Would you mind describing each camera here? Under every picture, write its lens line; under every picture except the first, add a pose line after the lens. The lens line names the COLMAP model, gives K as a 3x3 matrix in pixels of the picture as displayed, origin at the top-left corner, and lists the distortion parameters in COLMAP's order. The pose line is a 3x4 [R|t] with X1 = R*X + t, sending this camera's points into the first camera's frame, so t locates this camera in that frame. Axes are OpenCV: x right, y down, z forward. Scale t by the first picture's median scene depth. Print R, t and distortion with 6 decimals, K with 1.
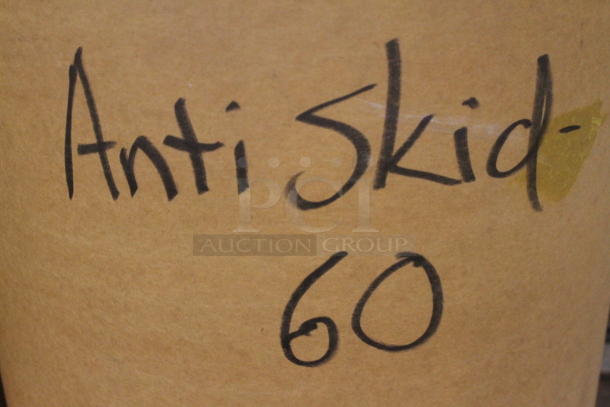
lens RADIAL K [[845.3, 0, 303.3], [0, 845.3, 205.2], [0, 0, 1]] dist [-0.031922, 0.000000]
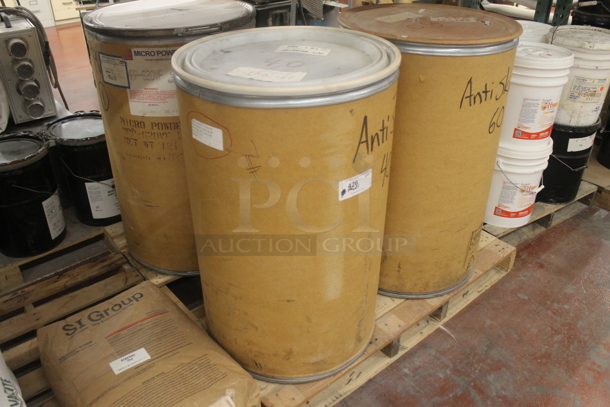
lens RADIAL K [[513.6, 0, 303.4], [0, 513.6, 202.1], [0, 0, 1]] dist [-0.124645, 0.016904]
pose [[0.777837, -0.302672, 0.550781, -2.871242], [0.262436, 0.952751, 0.152945, -0.187825], [-0.571049, 0.025579, 0.820517, -0.888545]]
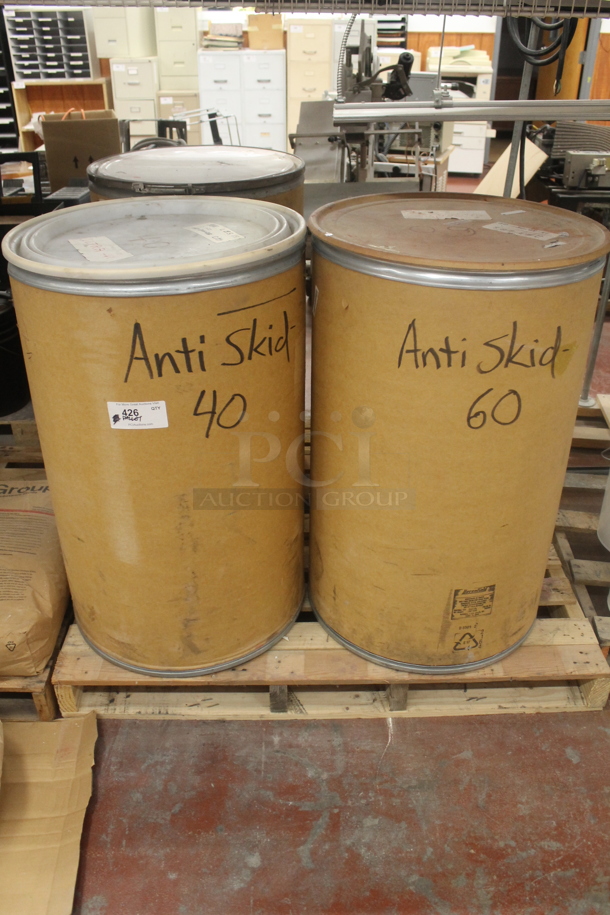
lens RADIAL K [[770.4, 0, 304.2], [0, 770.4, 458.8], [0, 0, 1]] dist [-0.124645, 0.016904]
pose [[0.999485, 0.026053, 0.018737, -0.678502], [-0.027333, 0.997053, 0.071683, 0.130725], [-0.016815, -0.072158, 0.997251, -1.758392]]
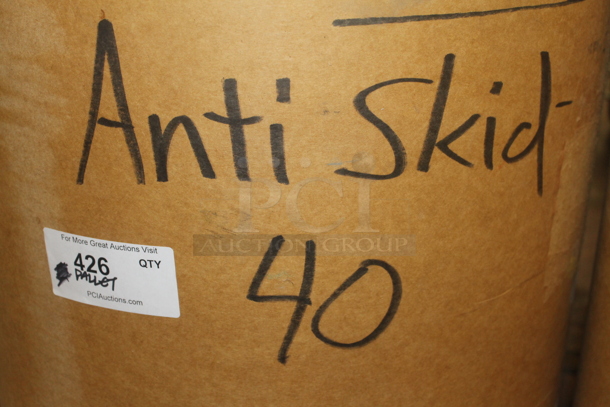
lens RADIAL K [[845.3, 0, 305.5], [0, 845.3, 202.9], [0, 0, 1]] dist [-0.031922, 0.000000]
pose [[0.937156, 0.163366, -0.308302, -0.631207], [-0.178120, 0.983803, -0.020131, 0.066088], [0.300019, 0.073781, 0.951076, 0.000286]]
